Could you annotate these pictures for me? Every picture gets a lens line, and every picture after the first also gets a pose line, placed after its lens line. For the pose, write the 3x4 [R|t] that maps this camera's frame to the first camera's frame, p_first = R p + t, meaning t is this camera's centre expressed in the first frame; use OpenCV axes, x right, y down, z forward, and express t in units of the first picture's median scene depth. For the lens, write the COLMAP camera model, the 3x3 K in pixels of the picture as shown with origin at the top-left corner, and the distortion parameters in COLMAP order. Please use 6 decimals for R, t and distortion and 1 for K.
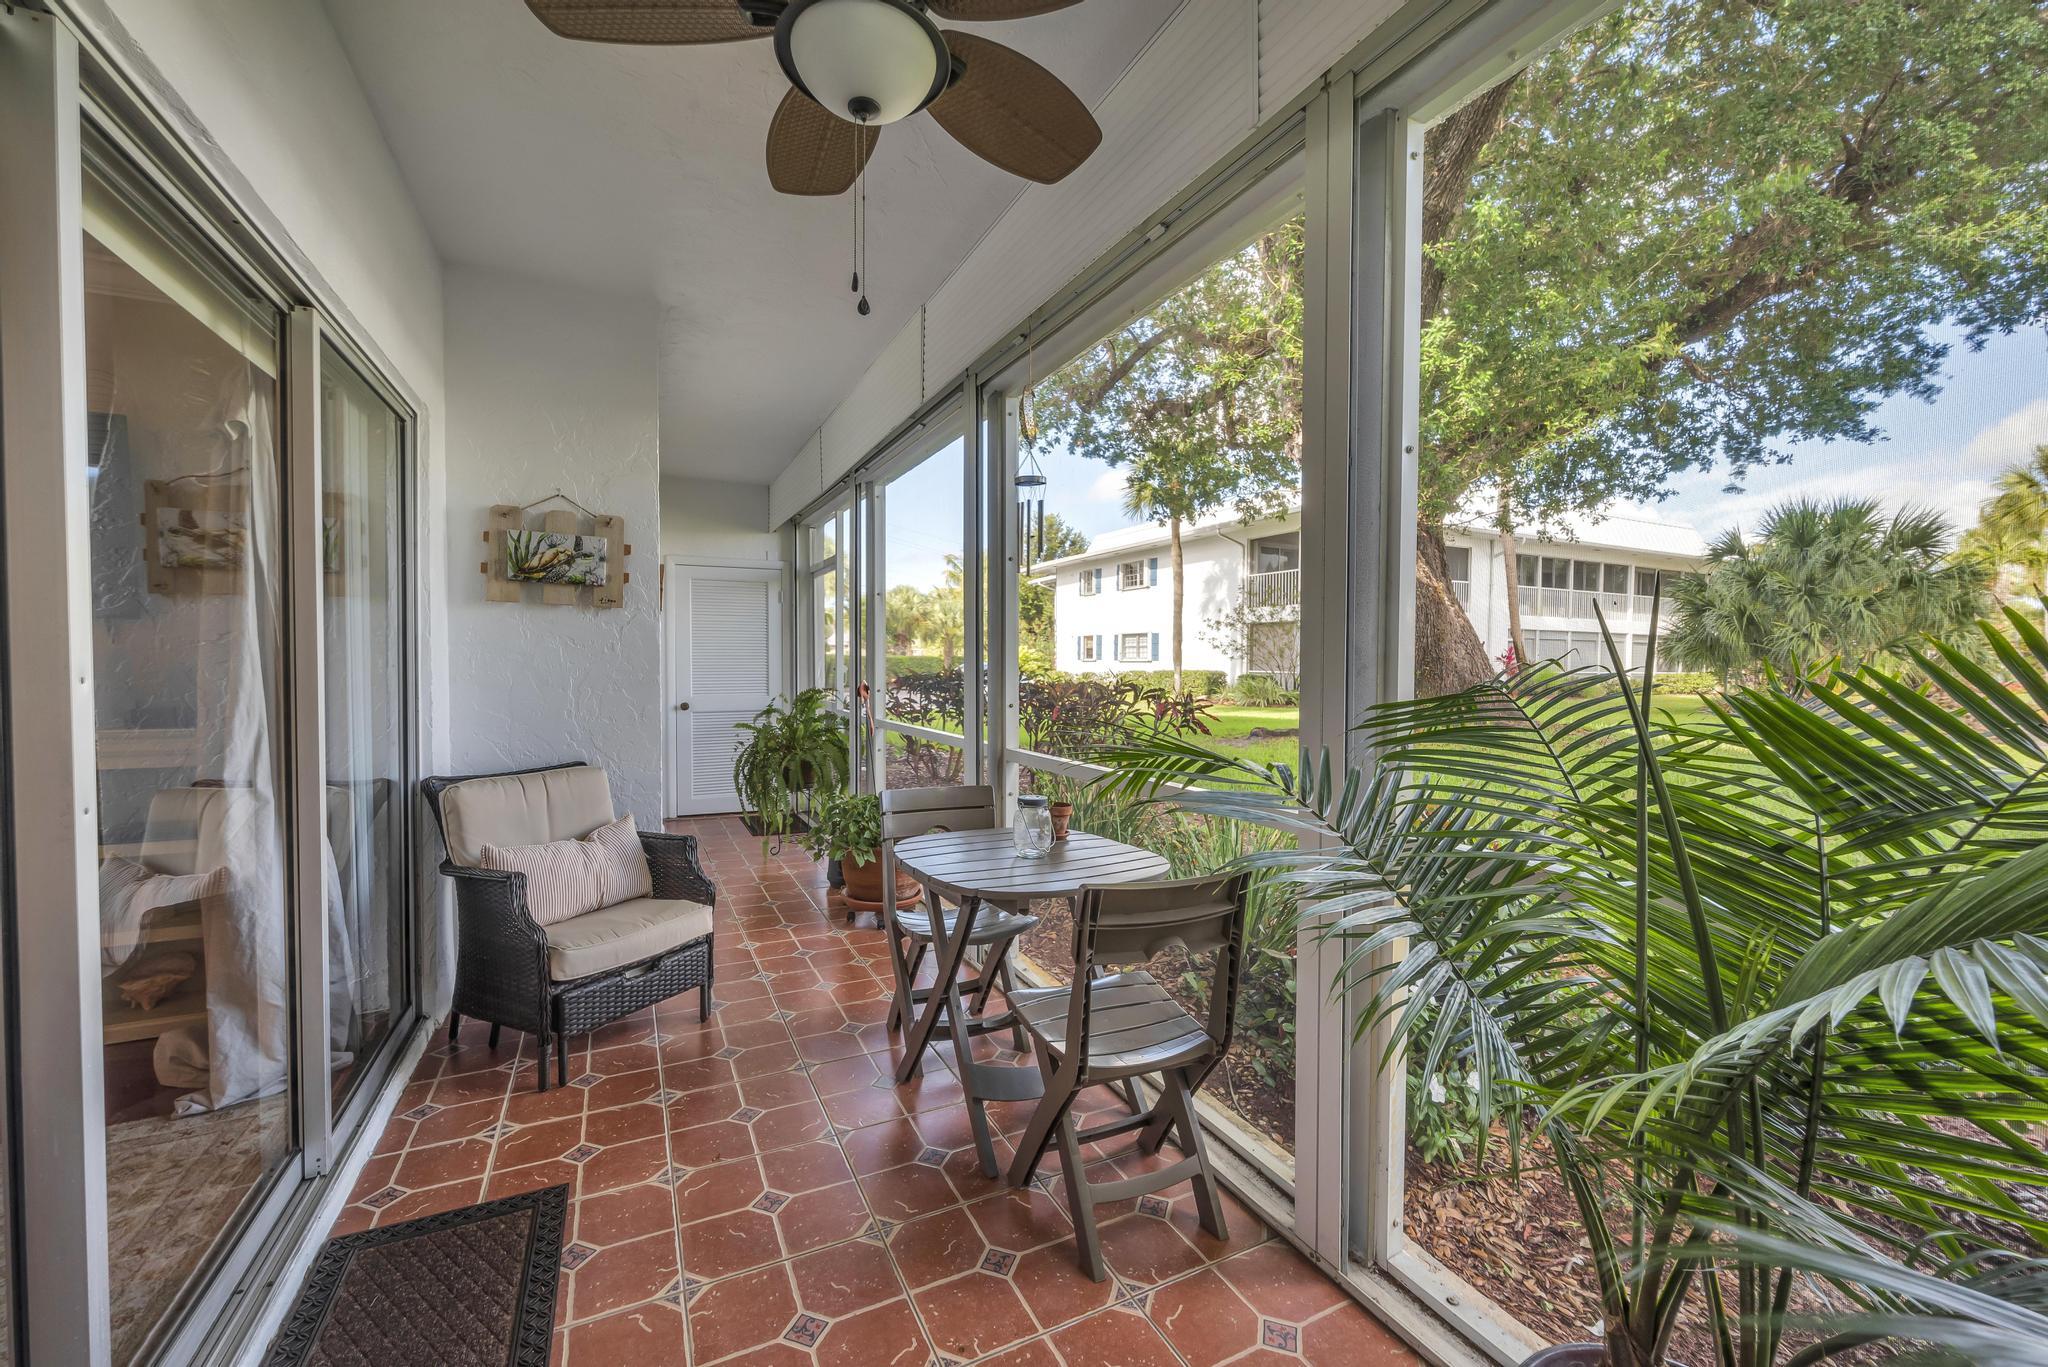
lens RADIAL K [[805.0, 0, 1016.7], [0, 805.0, 678.3], [0, 0, 1]] dist [-0.002049, -0.000030]
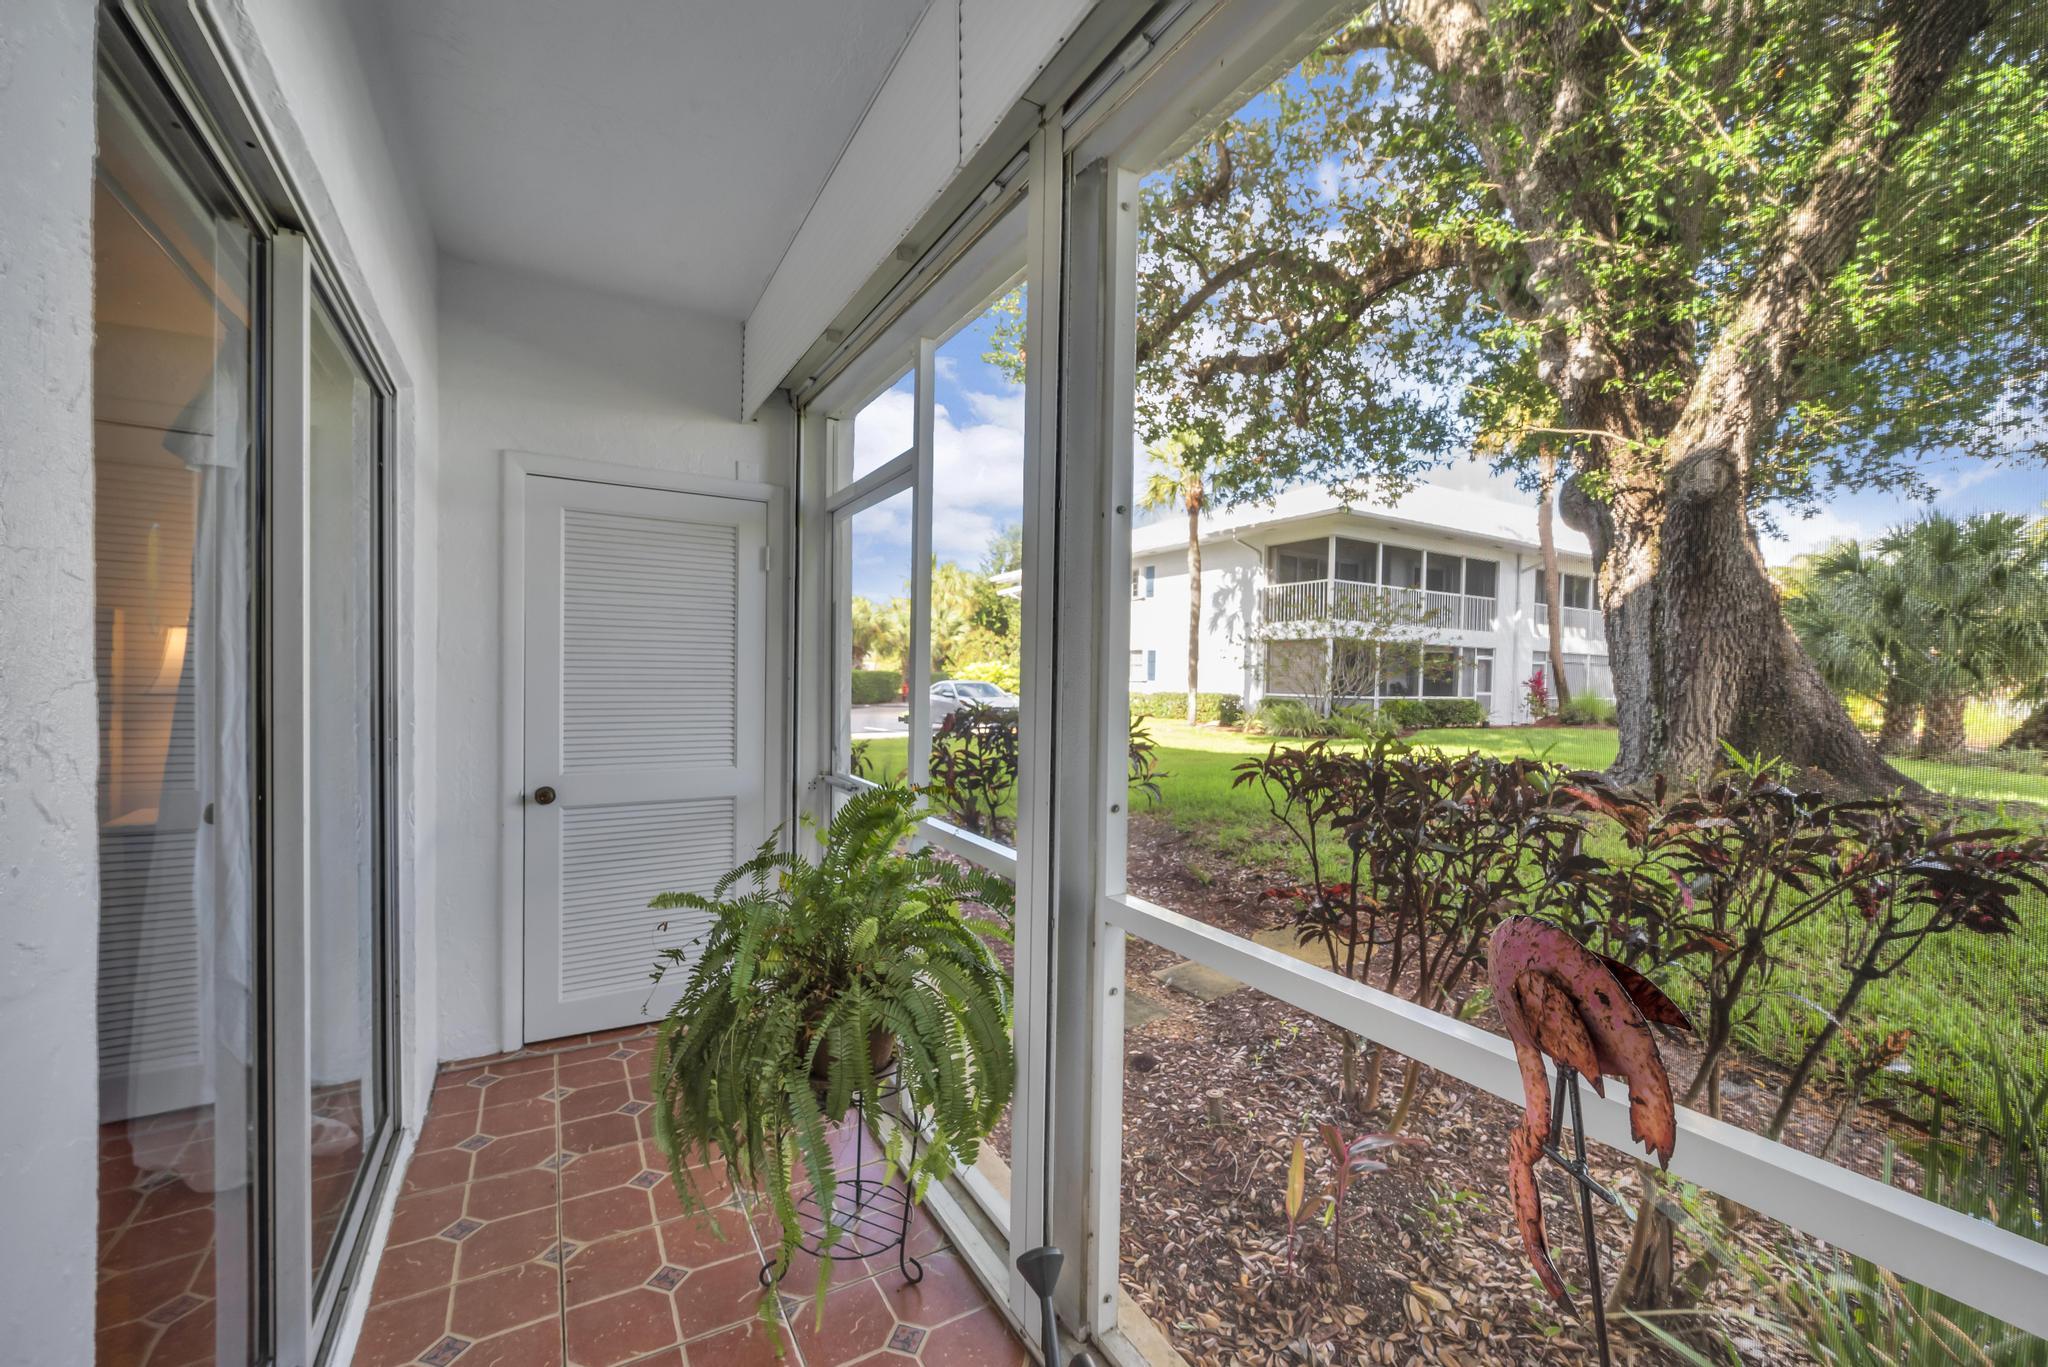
lens RADIAL K [[805.0, 0, 1029.3], [0, 805.0, 684.6], [0, 0, 1]] dist [-0.002049, -0.000030]
pose [[0.995752, 0.013900, 0.091017, -0.058496], [-0.012909, 0.999851, -0.011471, -0.007952], [-0.091163, 0.010247, 0.995783, 0.167525]]
